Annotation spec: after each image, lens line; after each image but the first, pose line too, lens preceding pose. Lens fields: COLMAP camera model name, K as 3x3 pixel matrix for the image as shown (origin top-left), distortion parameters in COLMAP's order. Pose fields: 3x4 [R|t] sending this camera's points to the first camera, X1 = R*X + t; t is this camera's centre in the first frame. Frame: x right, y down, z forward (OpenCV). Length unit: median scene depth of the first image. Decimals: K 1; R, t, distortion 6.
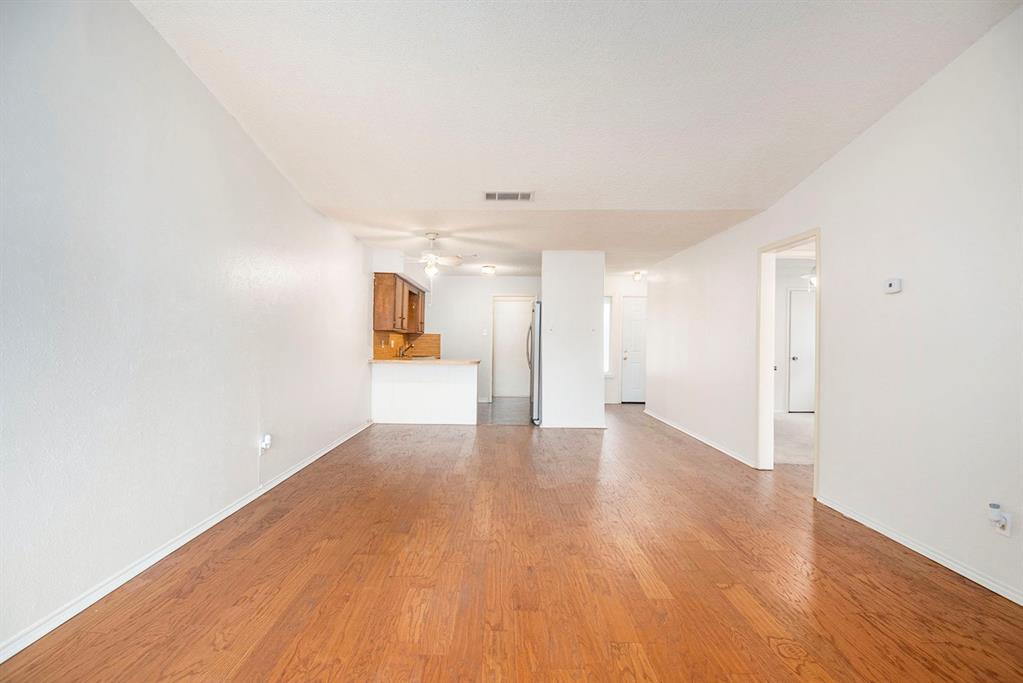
lens RADIAL K [[481.9, 0, 494.9], [0, 481.9, 363.4], [0, 0, 1]] dist [-0.012544, -0.012381]
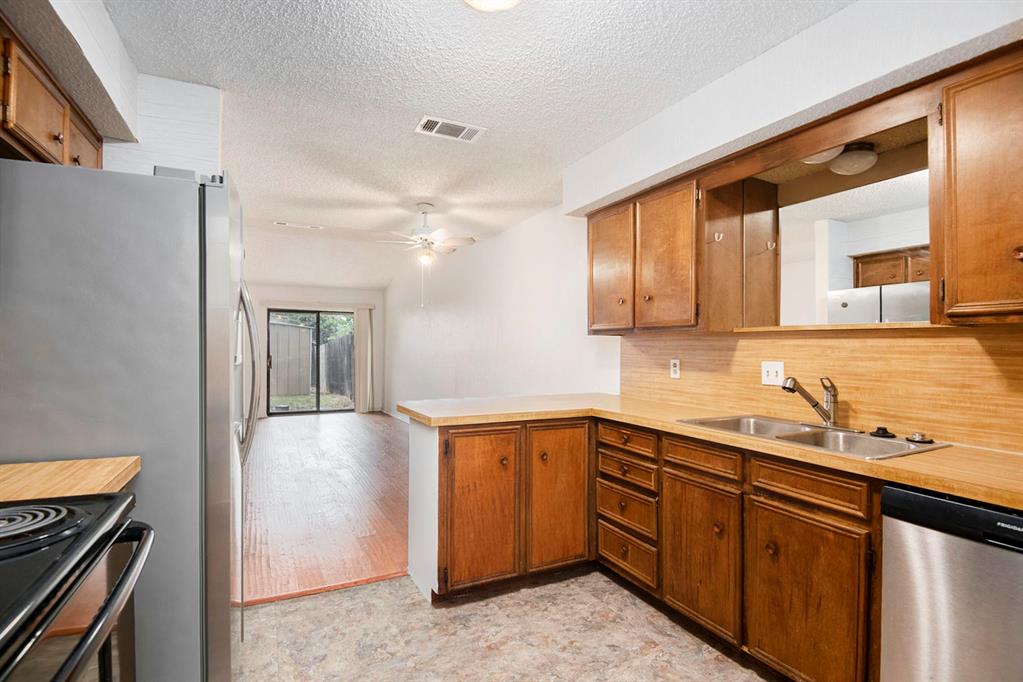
lens RADIAL K [[481.9, 0, 501.9], [0, 481.9, 359.0], [0, 0, 1]] dist [-0.012544, -0.012381]
pose [[-0.886940, -0.015908, -0.461610, 0.093011], [-0.045541, 0.997549, 0.053124, -0.079039], [0.459634, 0.068139, -0.885491, 1.635161]]
